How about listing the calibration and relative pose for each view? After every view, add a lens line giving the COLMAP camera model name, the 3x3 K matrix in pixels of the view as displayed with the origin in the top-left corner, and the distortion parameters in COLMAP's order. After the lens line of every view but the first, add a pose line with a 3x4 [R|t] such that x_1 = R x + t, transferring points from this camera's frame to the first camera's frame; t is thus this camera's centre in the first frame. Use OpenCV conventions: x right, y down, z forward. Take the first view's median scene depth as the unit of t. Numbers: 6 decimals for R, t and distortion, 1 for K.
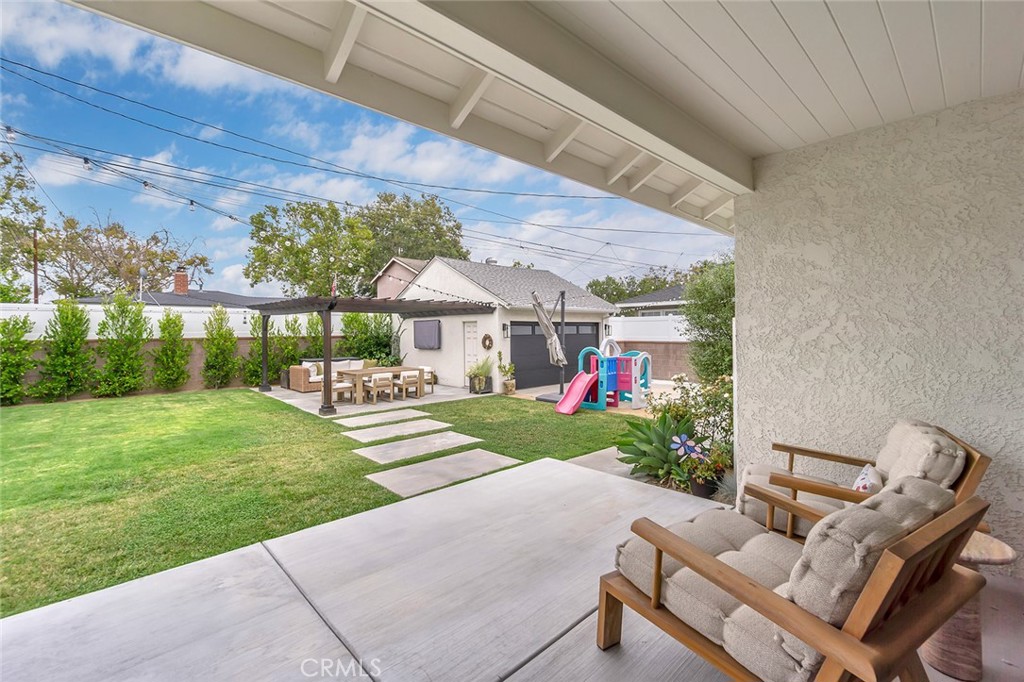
lens RADIAL K [[446.6, 0, 512.5], [0, 446.6, 340.8], [0, 0, 1]] dist [0.004264, 0.000826]
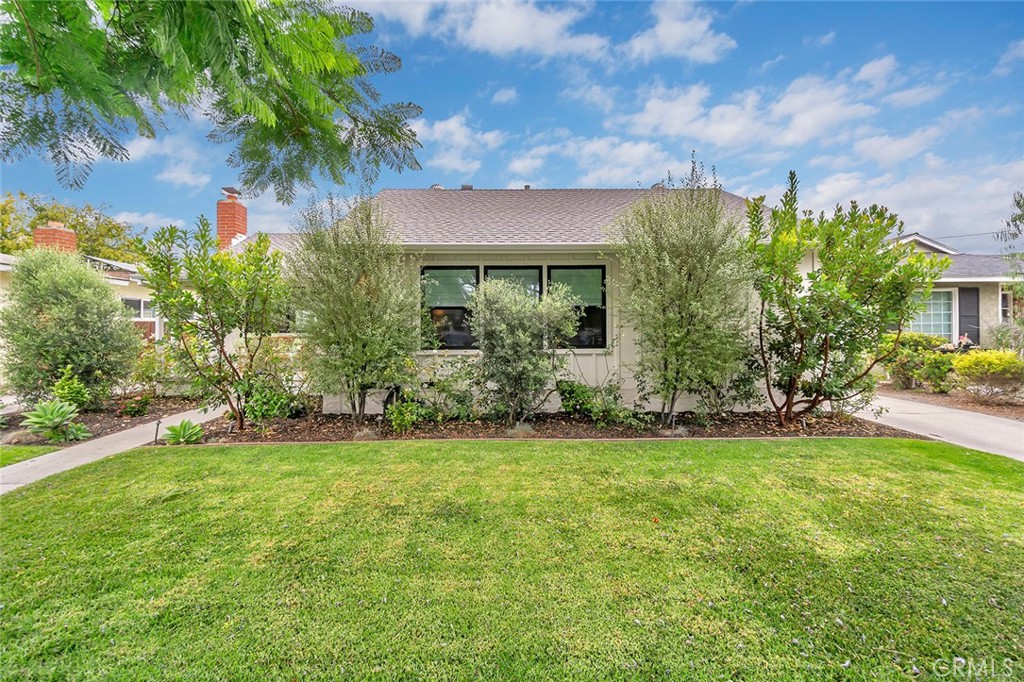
lens RADIAL K [[446.6, 0, 508.7], [0, 446.6, 317.4], [0, 0, 1]] dist [0.004264, 0.000826]
pose [[0.999931, -0.003612, 0.011208, -0.674867], [0.003679, 0.999975, -0.006018, 0.032280], [-0.011186, 0.006059, 0.999919, 0.010349]]
